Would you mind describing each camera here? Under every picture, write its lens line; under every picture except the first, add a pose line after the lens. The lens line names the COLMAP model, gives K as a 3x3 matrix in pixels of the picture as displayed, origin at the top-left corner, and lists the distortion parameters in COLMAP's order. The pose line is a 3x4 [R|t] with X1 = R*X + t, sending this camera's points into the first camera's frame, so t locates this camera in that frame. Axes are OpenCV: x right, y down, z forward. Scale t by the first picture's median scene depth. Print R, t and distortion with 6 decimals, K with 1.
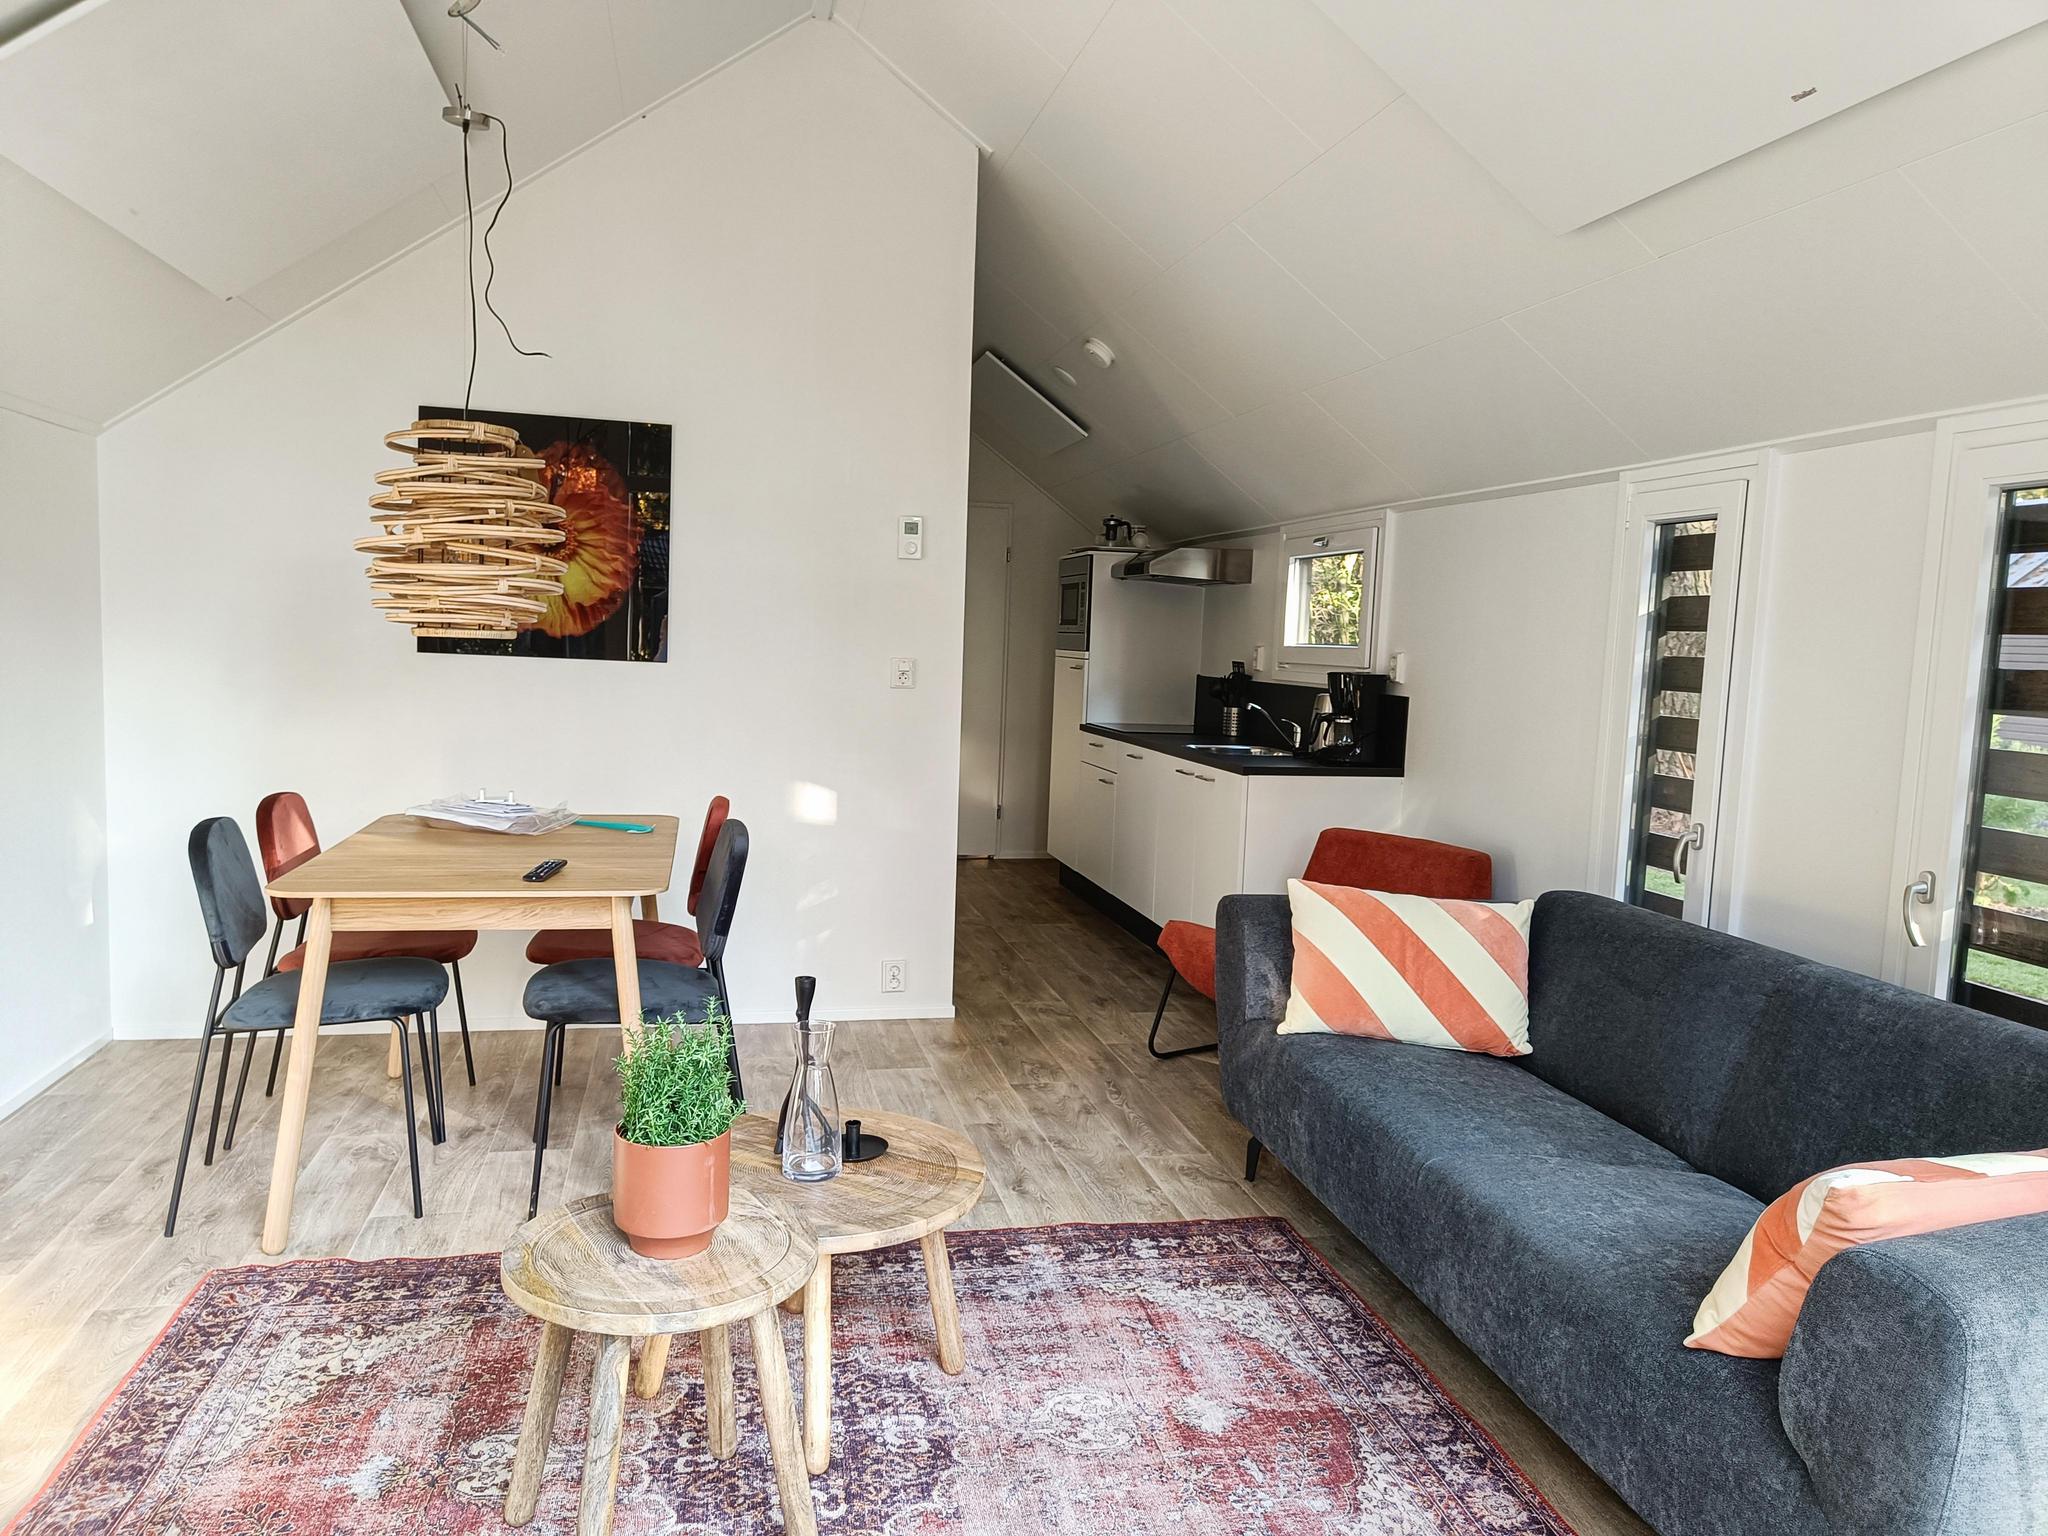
lens RADIAL K [[1433.6, 0, 1021.9], [0, 1433.6, 783.2], [0, 0, 1]] dist [0.015950, -0.007386]
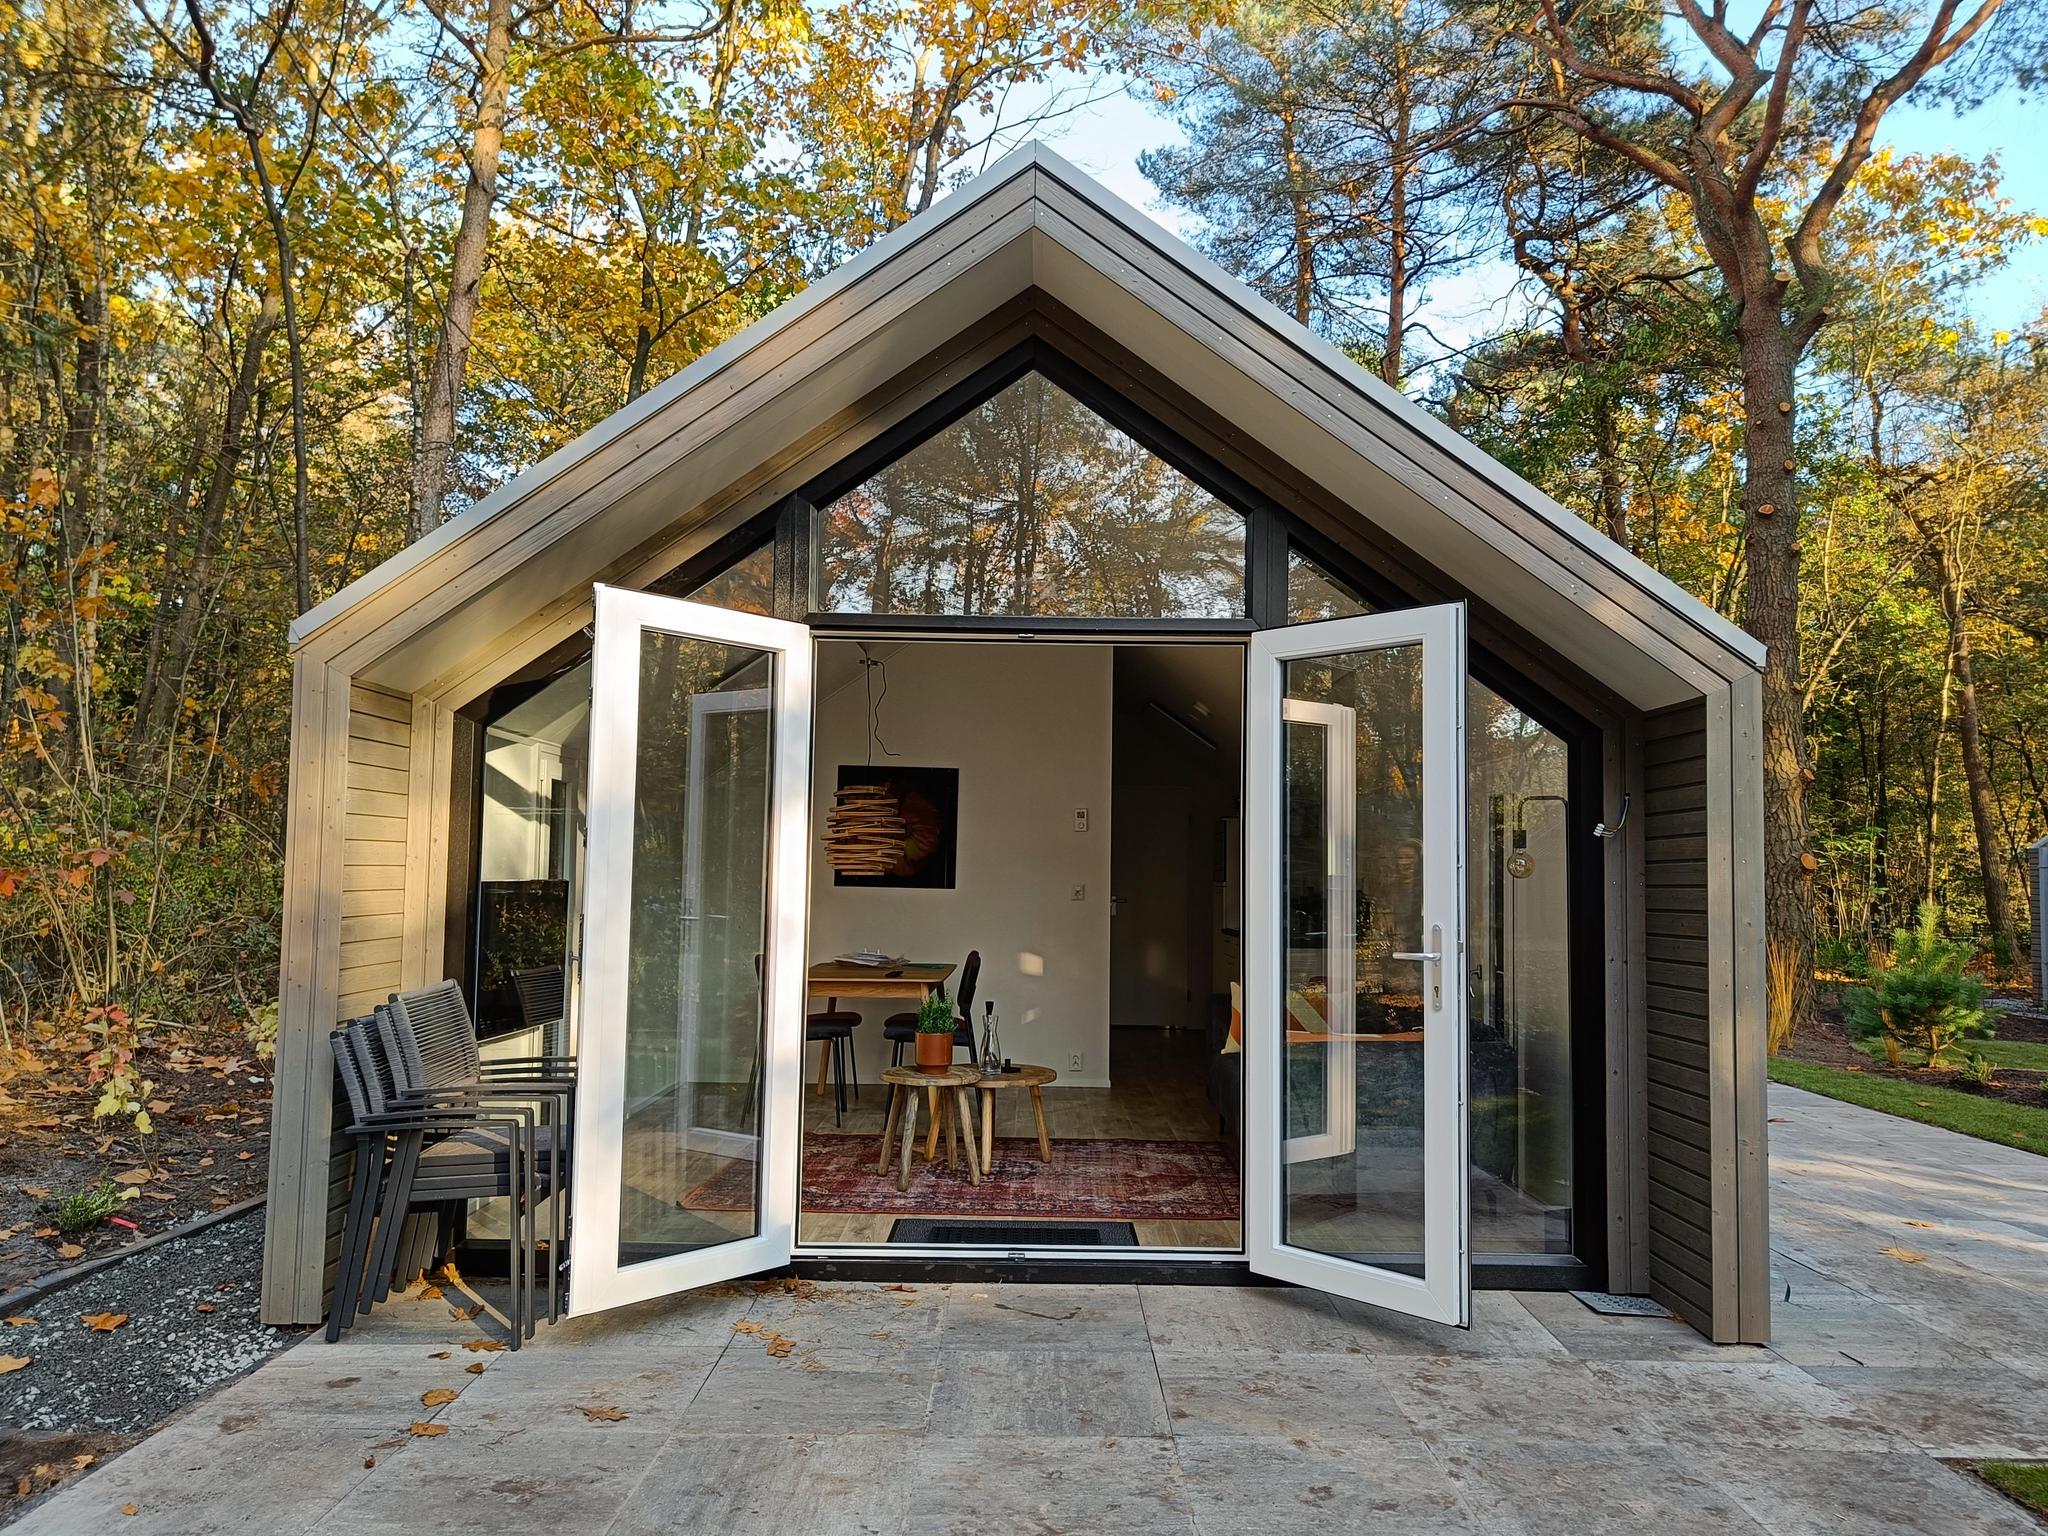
lens RADIAL K [[1433.6, 0, 1022.9], [0, 1433.6, 767.0], [0, 0, 1]] dist [0.015950, -0.007386]
pose [[0.973695, -0.037314, -0.224781, 0.387877], [-0.004152, 0.983430, -0.181240, 0.143501], [0.227820, 0.177406, 0.957406, -1.177539]]
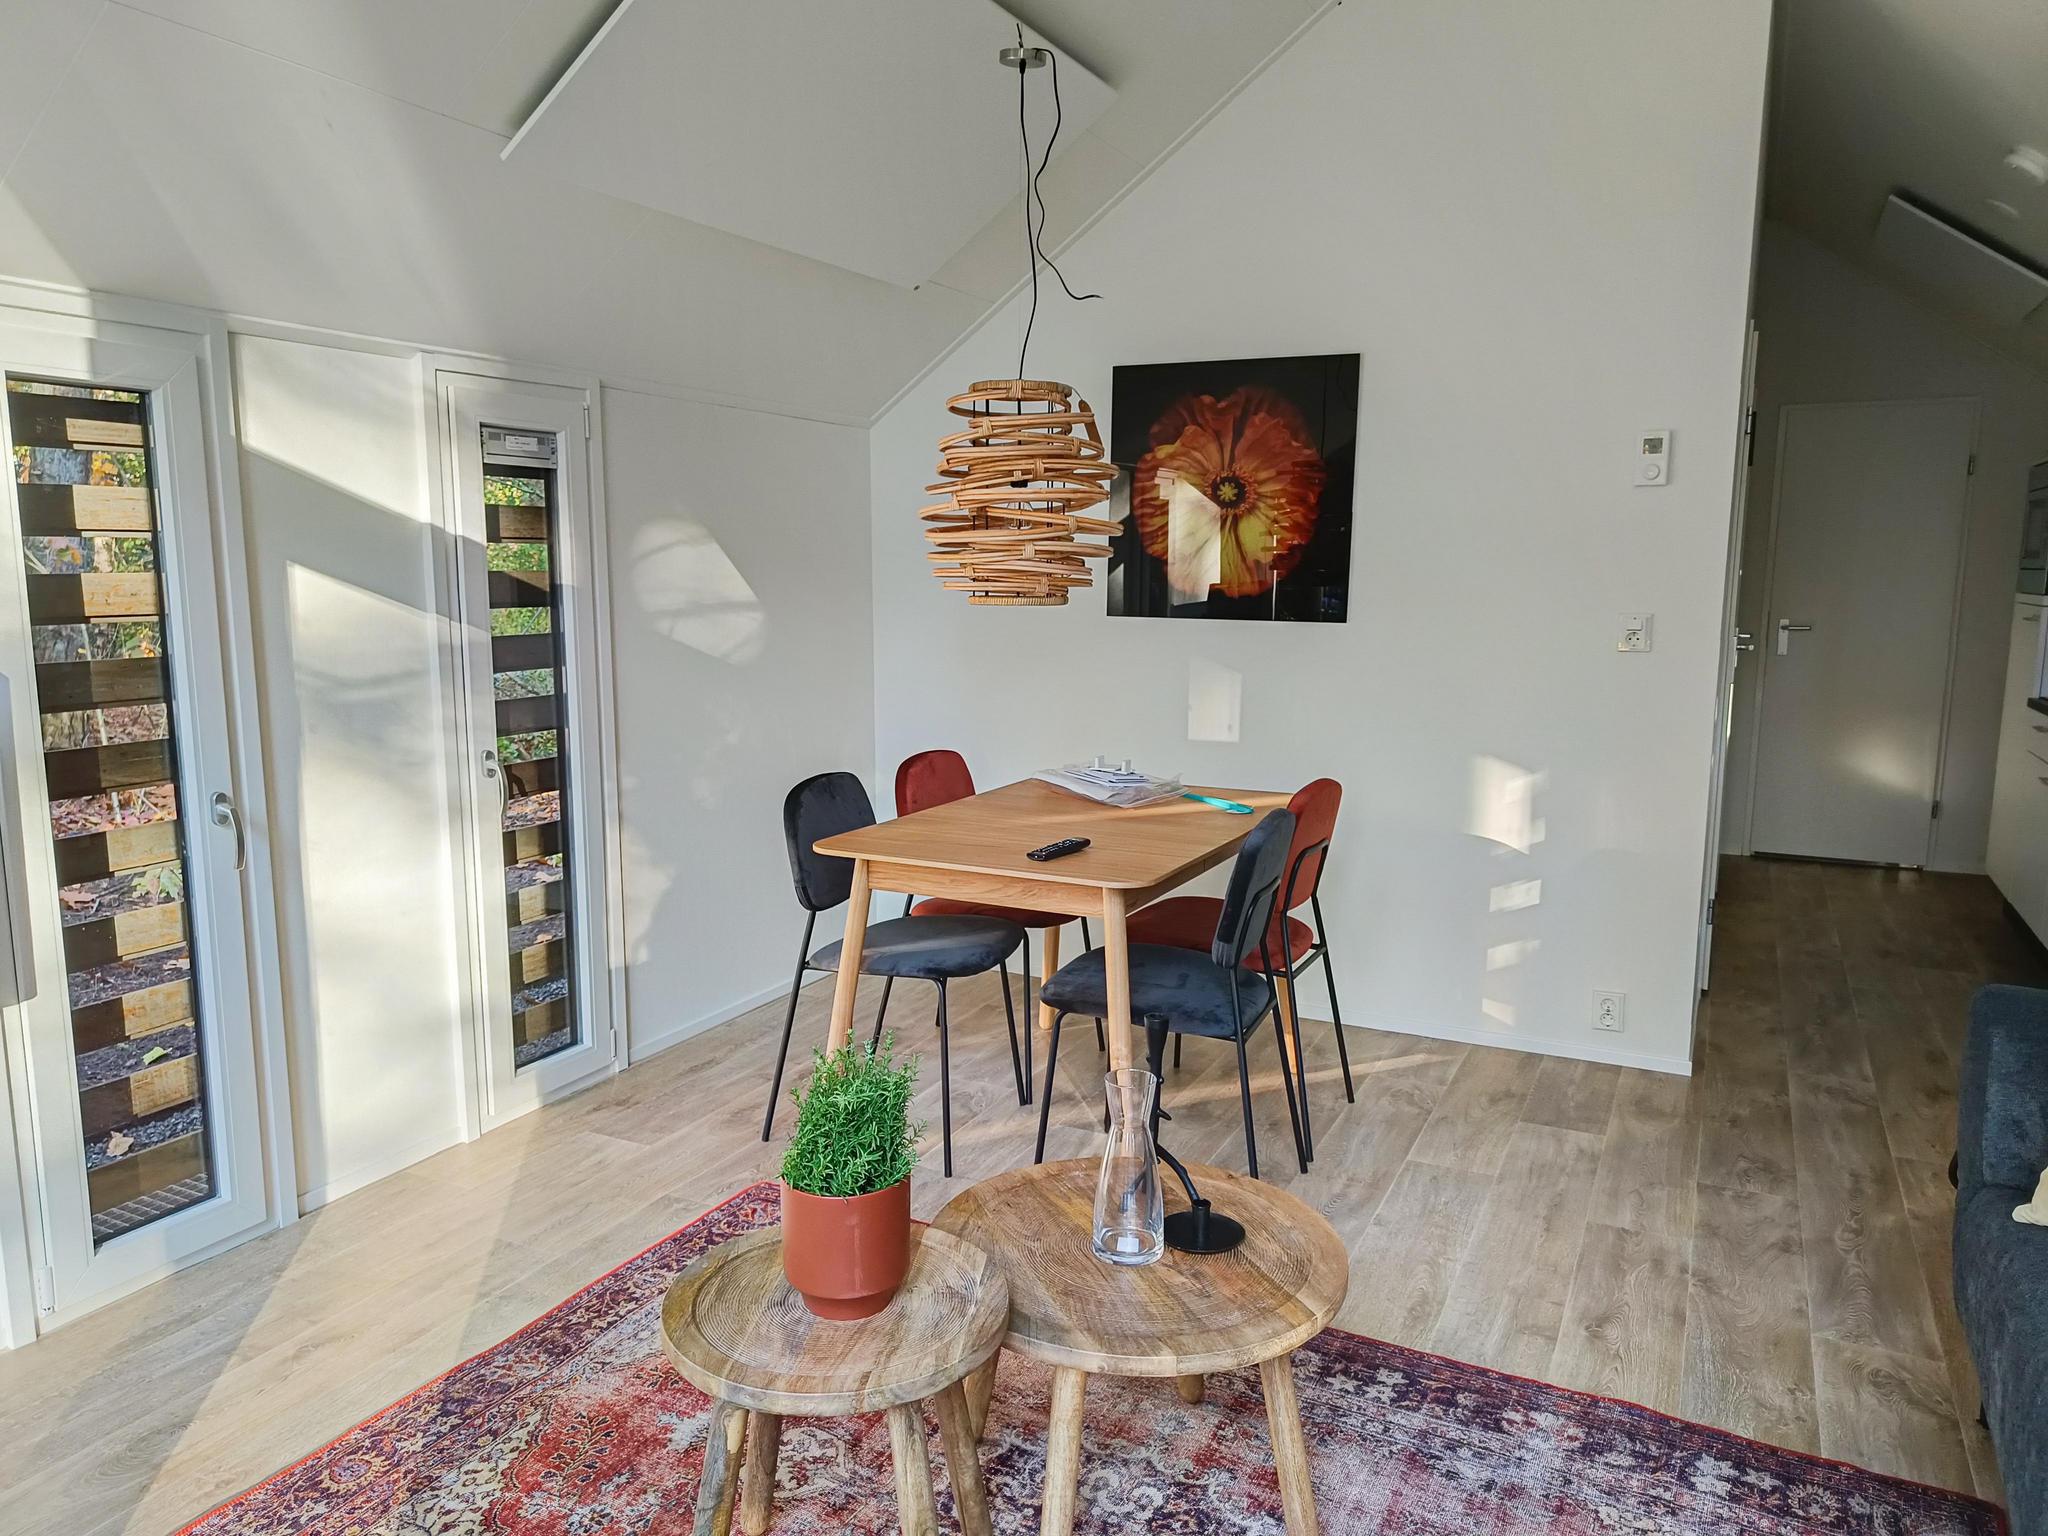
lens RADIAL K [[1433.6, 0, 1016.6], [0, 1433.6, 794.8], [0, 0, 1]] dist [0.015950, -0.007386]
pose [[0.763439, 0.069374, -0.642143, 0.244993], [-0.041226, 0.997421, 0.058744, -0.029645], [0.644563, -0.018374, 0.764330, 0.250609]]
